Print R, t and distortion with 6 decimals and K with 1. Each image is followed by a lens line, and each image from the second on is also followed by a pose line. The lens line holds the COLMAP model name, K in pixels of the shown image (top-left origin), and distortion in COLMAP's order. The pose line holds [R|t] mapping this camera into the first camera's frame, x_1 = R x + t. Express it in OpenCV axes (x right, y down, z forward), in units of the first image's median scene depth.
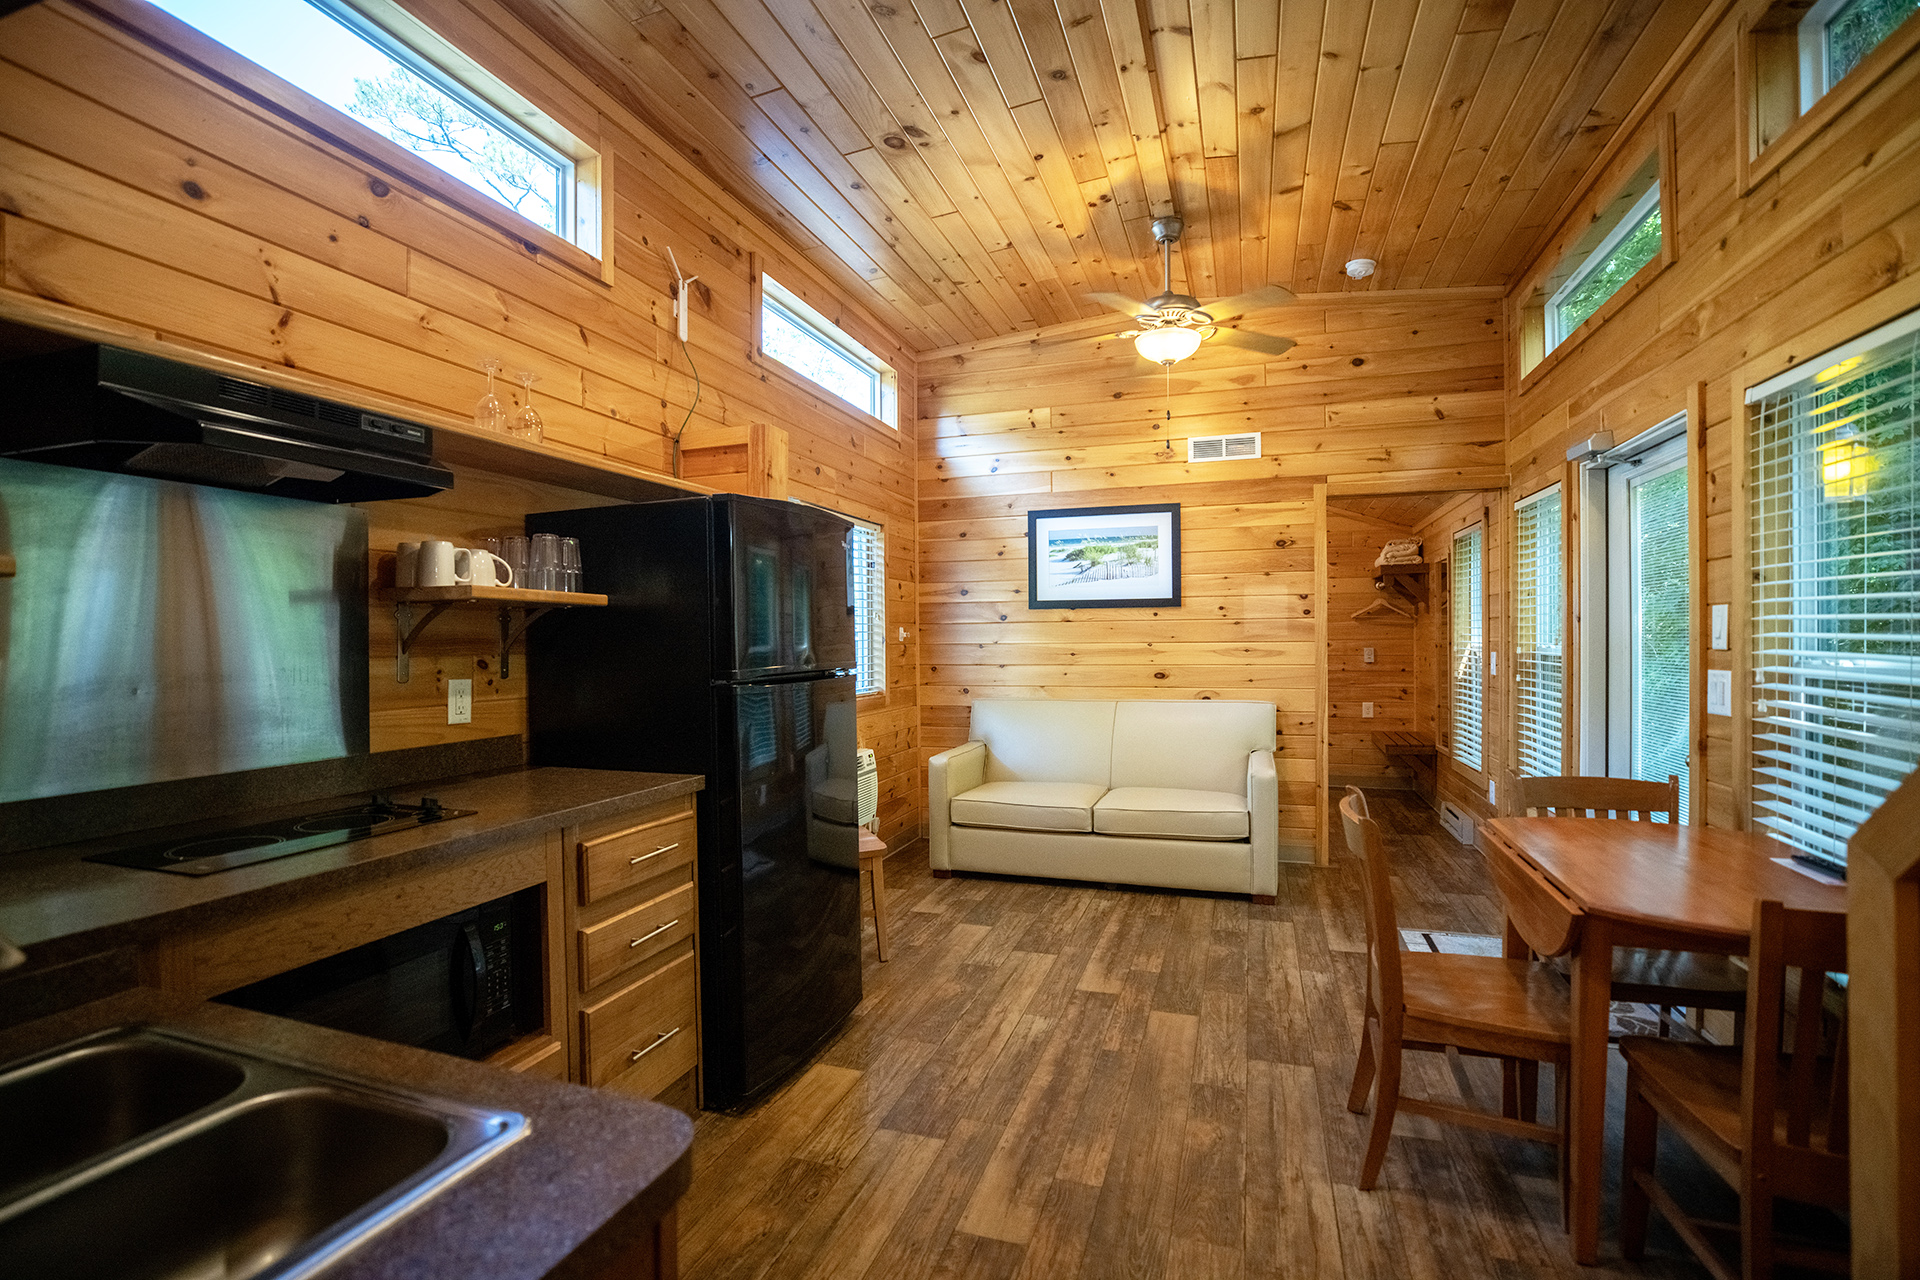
lens RADIAL K [[879.5, 0, 958.0], [0, 879.5, 639.6], [0, 0, 1]] dist [-0.037616, 0.005908]
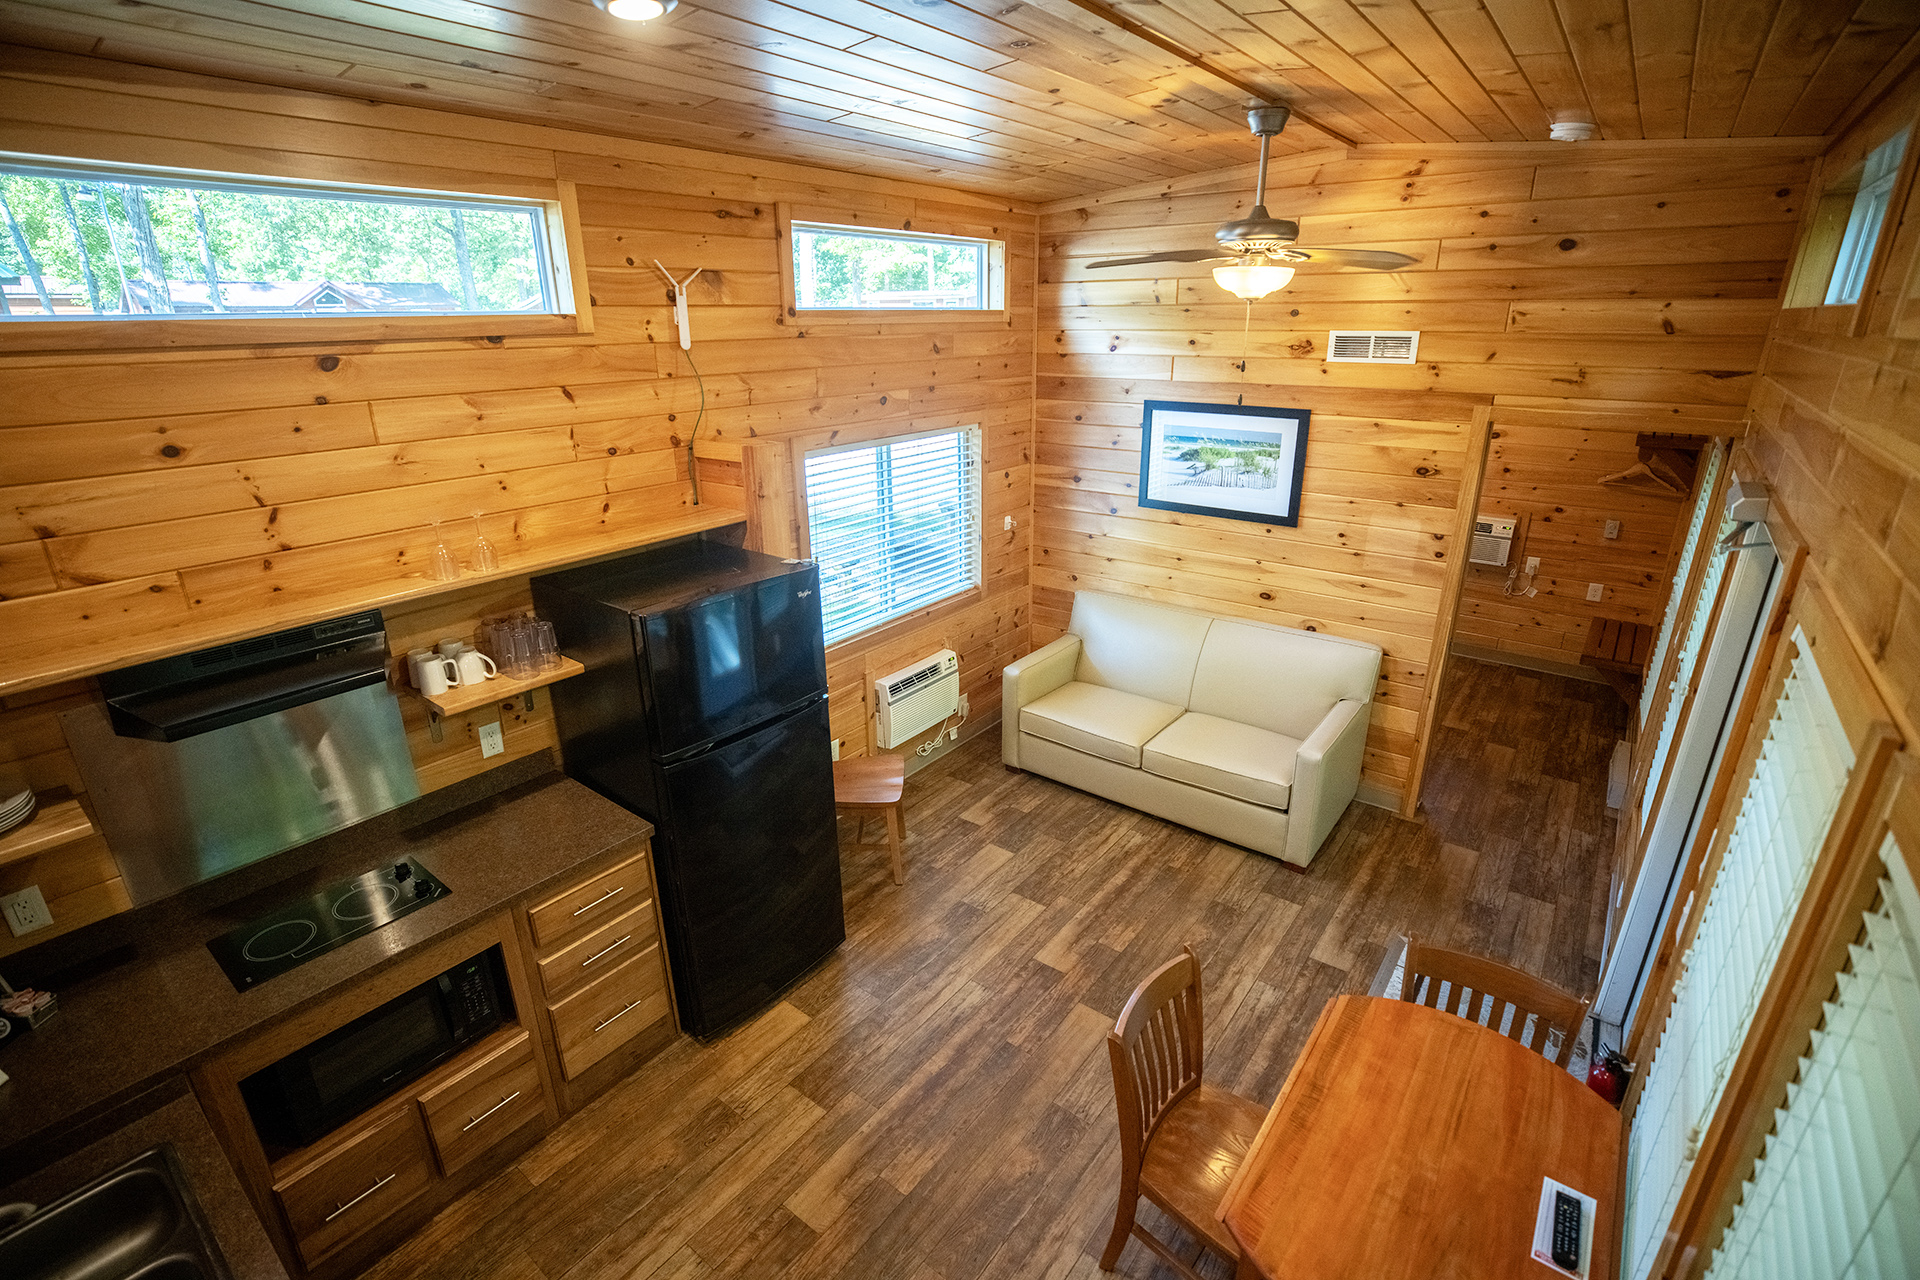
lens RADIAL K [[879.5, 0, 951.3], [0, 879.5, 640.3], [0, 0, 1]] dist [-0.037616, 0.005908]
pose [[0.944280, 0.113223, -0.309058, 0.231274], [-0.001351, 0.940298, 0.340350, -0.256374], [0.329142, -0.320968, 0.888057, 0.058022]]
